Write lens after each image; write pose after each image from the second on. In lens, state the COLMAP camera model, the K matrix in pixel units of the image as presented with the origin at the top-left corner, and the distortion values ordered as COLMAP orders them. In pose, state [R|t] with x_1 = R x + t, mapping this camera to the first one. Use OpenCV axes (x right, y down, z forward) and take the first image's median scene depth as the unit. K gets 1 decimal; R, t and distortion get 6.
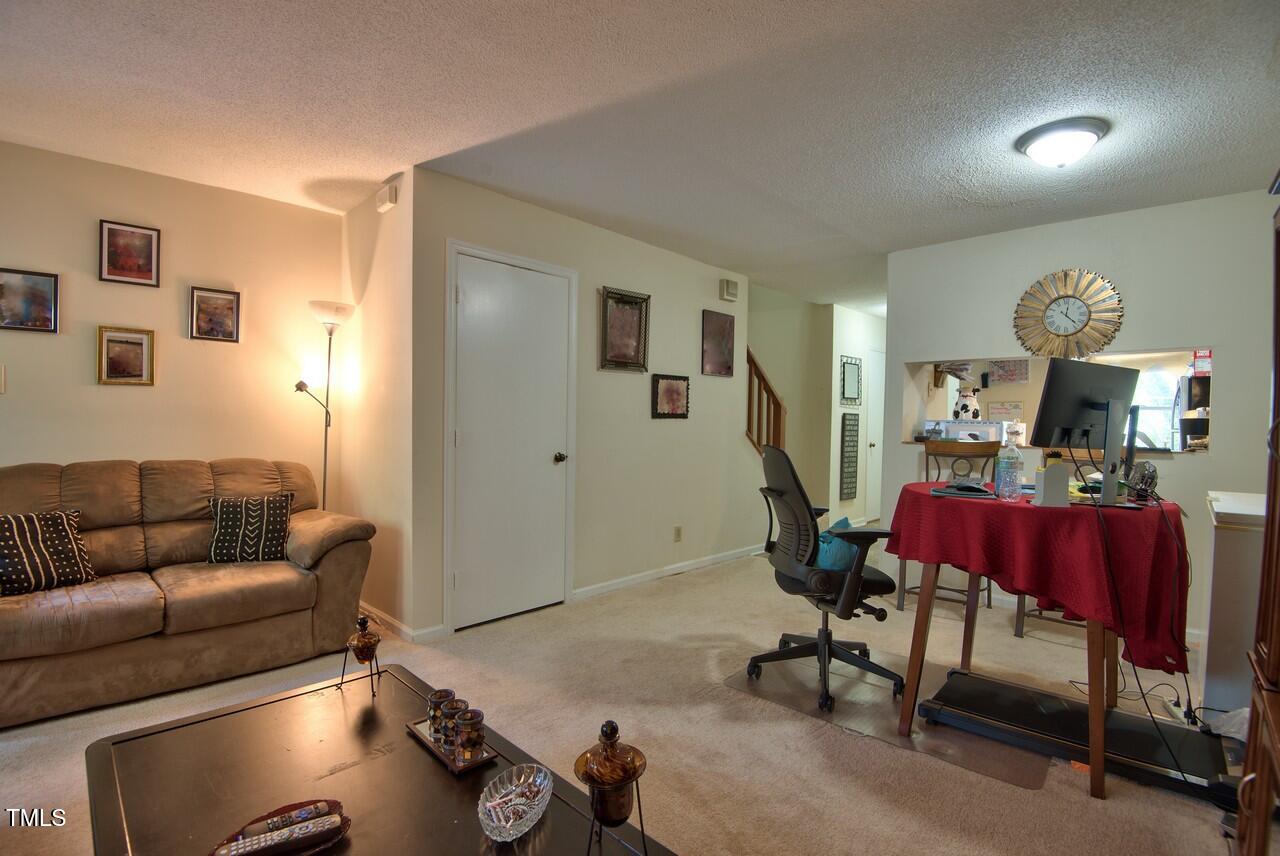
lens RADIAL K [[595.1, 0, 640.0], [0, 595.1, 428.0], [0, 0, 1]] dist [-0.005779, -0.021834]
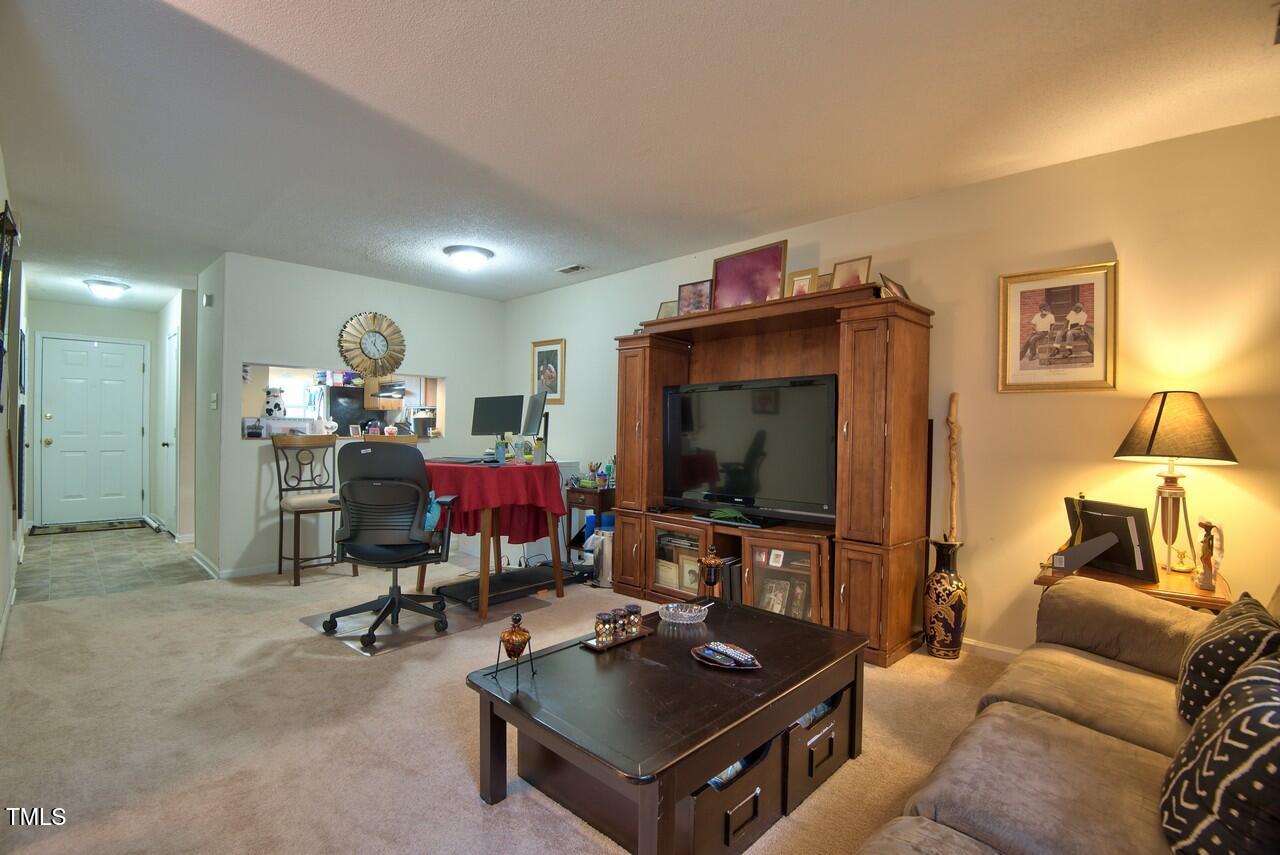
lens RADIAL K [[578.6, 0, 640.0], [0, 578.6, 427.5], [0, 0, 1]] dist [-0.050665, -0.000071]
pose [[-0.007802, -0.016372, 0.999836, -0.810406], [0.000604, 0.999866, 0.016378, -0.015382], [-0.999969, 0.000731, -0.007792, 0.442069]]
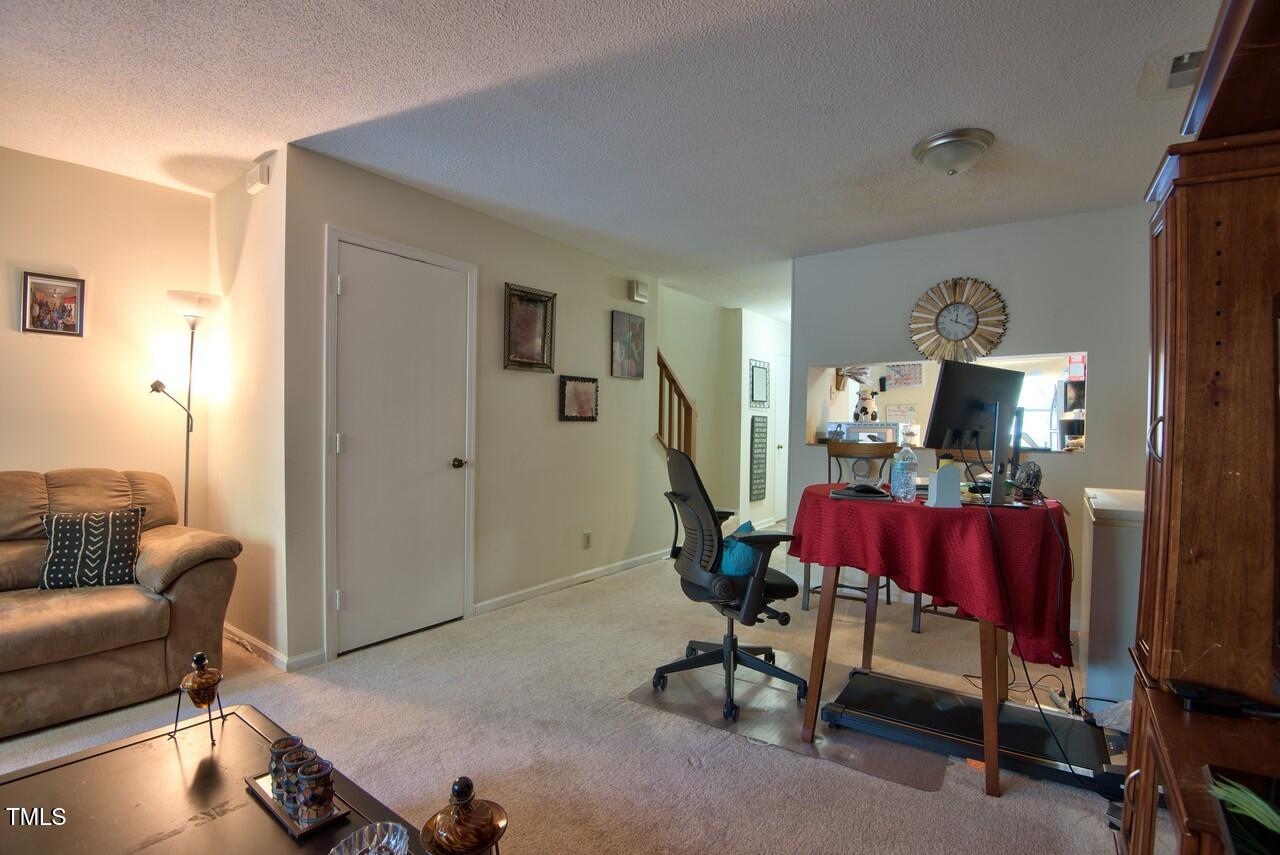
lens RADIAL K [[590.4, 0, 640.0], [0, 590.4, 427.5], [0, 0, 1]] dist [-0.003517, -0.020170]
pose [[0.991059, -0.004436, 0.133348, 0.032079], [0.005323, 0.999966, -0.006302, 0.000537], [-0.133315, 0.006956, 0.991049, 0.047058]]
